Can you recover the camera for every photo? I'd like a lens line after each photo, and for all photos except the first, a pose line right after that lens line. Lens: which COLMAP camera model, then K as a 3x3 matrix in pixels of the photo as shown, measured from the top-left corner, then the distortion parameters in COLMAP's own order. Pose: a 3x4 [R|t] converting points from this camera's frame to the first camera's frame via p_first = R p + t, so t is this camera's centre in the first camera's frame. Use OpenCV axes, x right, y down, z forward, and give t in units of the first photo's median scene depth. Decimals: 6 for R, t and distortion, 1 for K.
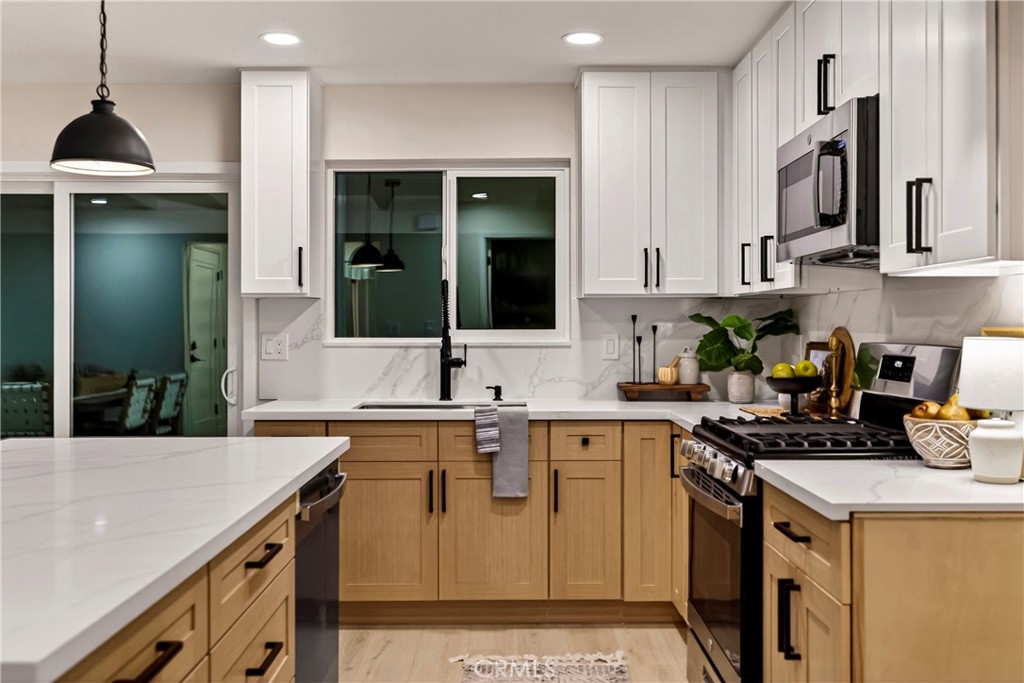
lens RADIAL K [[970.3, 0, 512.1], [0, 970.3, 318.3], [0, 0, 1]] dist [0.001241, 0.002630]
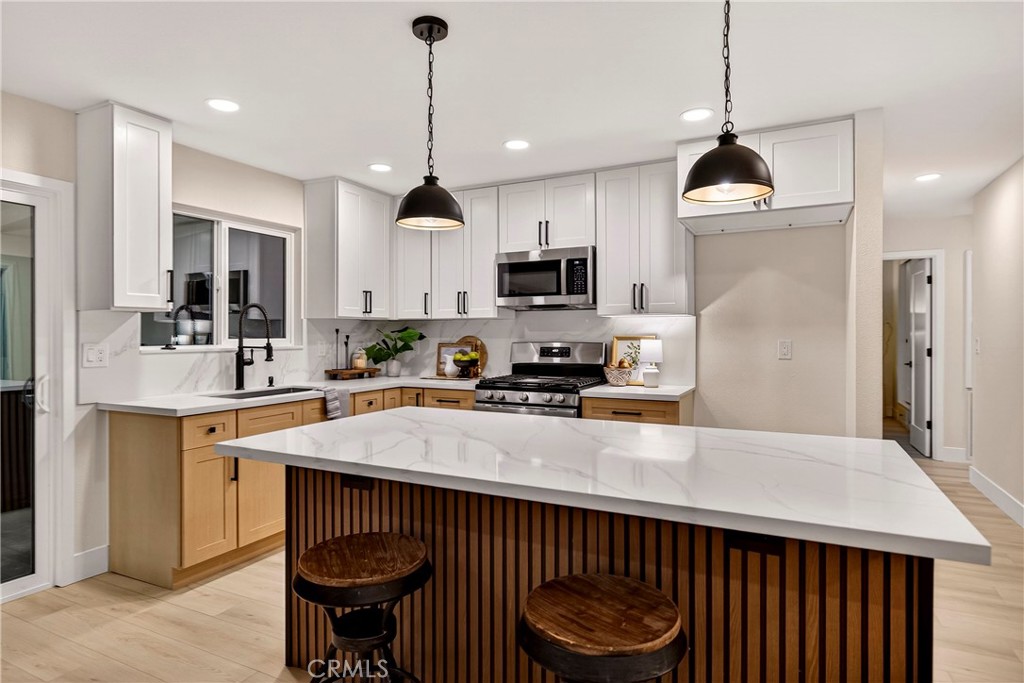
lens RADIAL K [[572.6, 0, 512.0], [0, 572.6, 341.5], [0, 0, 1]] dist [-0.000704, -0.000261]
pose [[0.454503, -0.012959, 0.890651, -0.616506], [-0.006369, 0.999821, 0.017797, -0.001174], [-0.890722, -0.013761, 0.454339, 0.282180]]
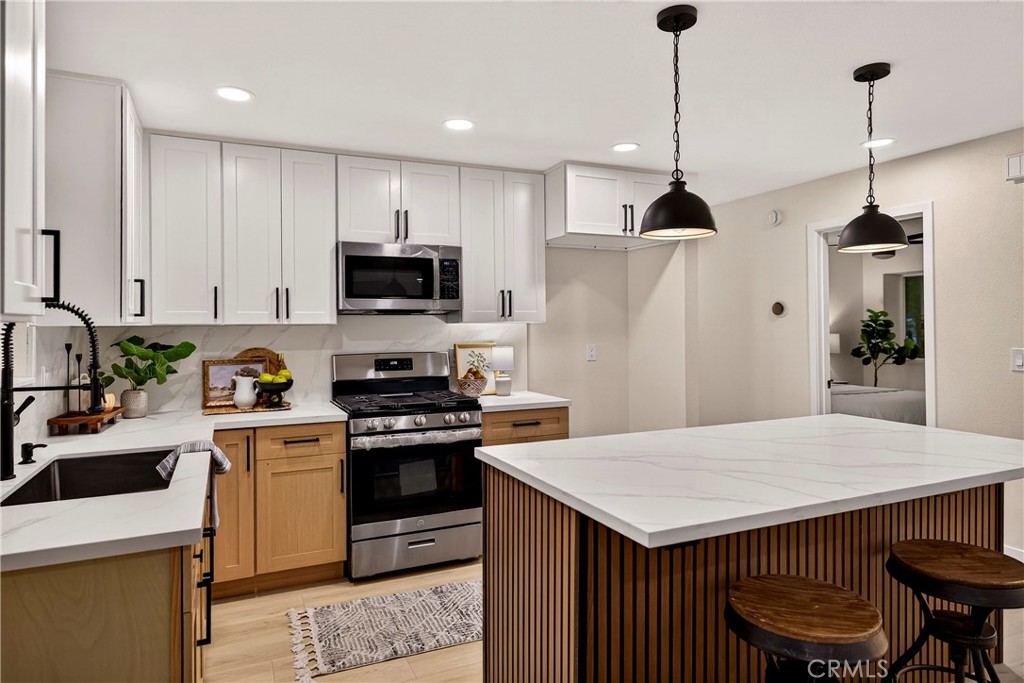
lens RADIAL K [[613.0, 0, 510.7], [0, 613.0, 324.6], [0, 0, 1]] dist [0.004493, -0.000002]
pose [[-0.407935, 0.008185, 0.912974, -0.590186], [0.001505, 0.999964, -0.008293, -0.016126], [-0.913010, -0.002009, -0.407933, 0.851323]]
